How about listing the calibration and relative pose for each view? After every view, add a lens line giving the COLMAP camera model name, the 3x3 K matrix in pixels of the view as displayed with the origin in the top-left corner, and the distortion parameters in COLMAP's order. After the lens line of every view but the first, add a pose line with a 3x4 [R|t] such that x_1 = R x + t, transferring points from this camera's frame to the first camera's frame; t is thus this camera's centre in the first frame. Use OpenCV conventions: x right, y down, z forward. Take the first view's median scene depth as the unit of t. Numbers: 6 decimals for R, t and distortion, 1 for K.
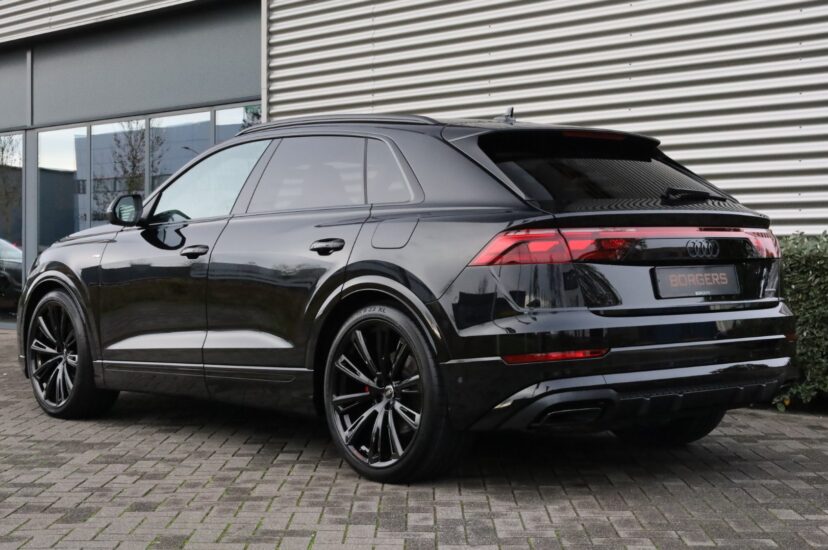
lens RADIAL K [[1338.0, 0, 416.1], [0, 1338.0, 277.8], [0, 0, 1]] dist [-0.029341, 0.000000]
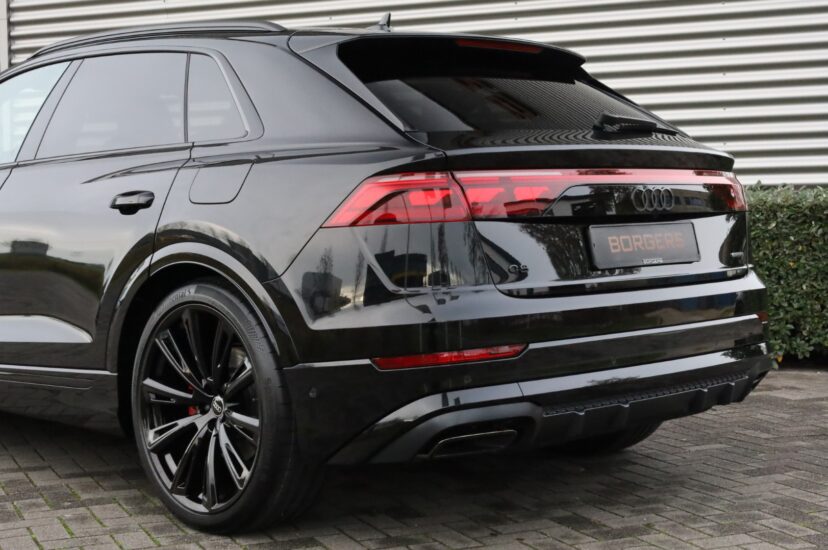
lens RADIAL K [[1346.4, 0, 417.6], [0, 1346.4, 261.3], [0, 0, 1]] dist [-0.073119, 0.000000]
pose [[0.996891, -0.014478, 0.077450, 0.031106], [0.012949, 0.999712, 0.020208, -0.004480], [-0.077720, -0.019142, 0.996791, 0.279135]]
